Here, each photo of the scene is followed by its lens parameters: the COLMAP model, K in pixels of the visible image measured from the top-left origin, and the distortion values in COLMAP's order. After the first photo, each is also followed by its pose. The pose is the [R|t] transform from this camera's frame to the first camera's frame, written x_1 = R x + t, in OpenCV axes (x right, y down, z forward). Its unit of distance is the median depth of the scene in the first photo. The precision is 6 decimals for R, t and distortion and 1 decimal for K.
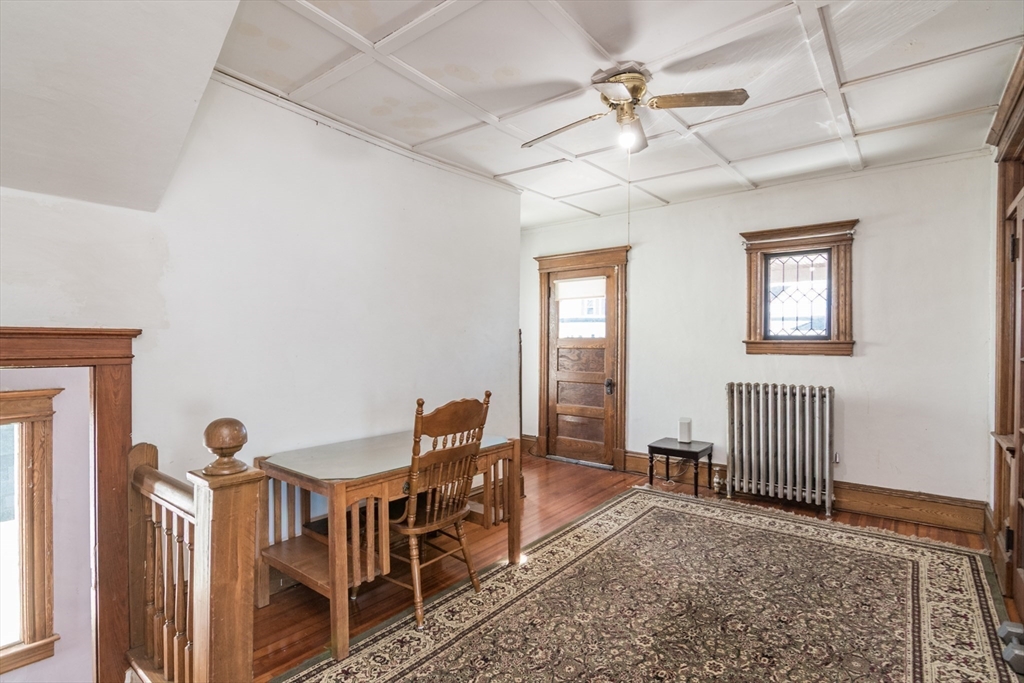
lens RADIAL K [[500.5, 0, 512.0], [0, 500.5, 341.5], [0, 0, 1]] dist [0.000662, -0.000064]
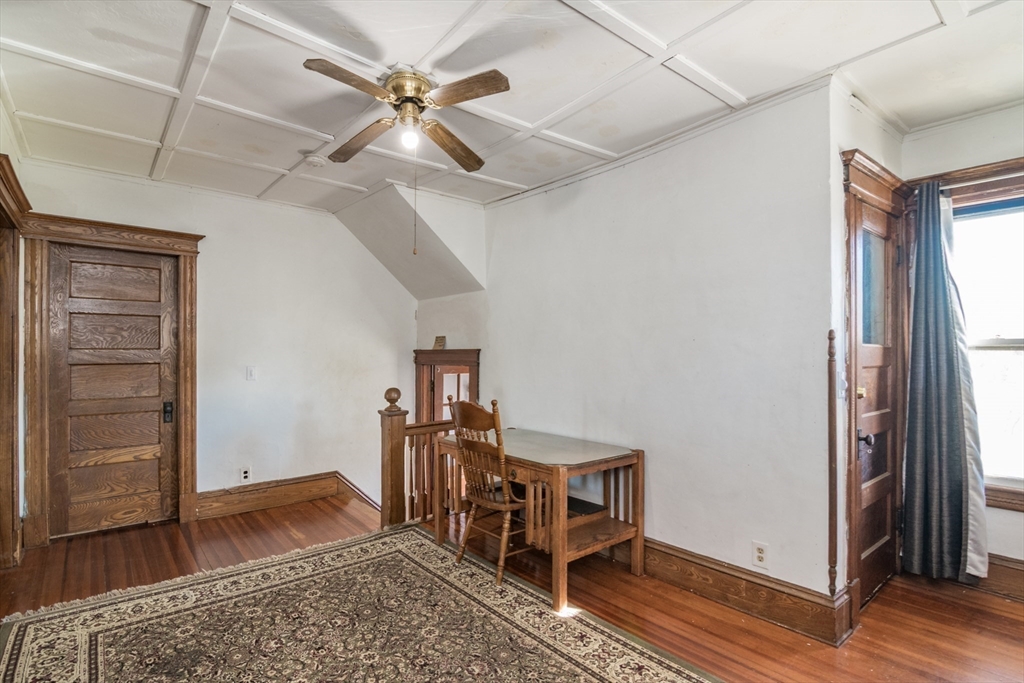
lens RADIAL K [[508.5, 0, 509.6], [0, 508.5, 351.7], [0, 0, 1]] dist [-0.006464, -0.001600]
pose [[-0.207422, -0.005120, -0.978238, 1.055958], [0.000617, 0.999985, -0.005364, 0.001612], [0.978251, -0.001716, -0.207416, 1.316931]]
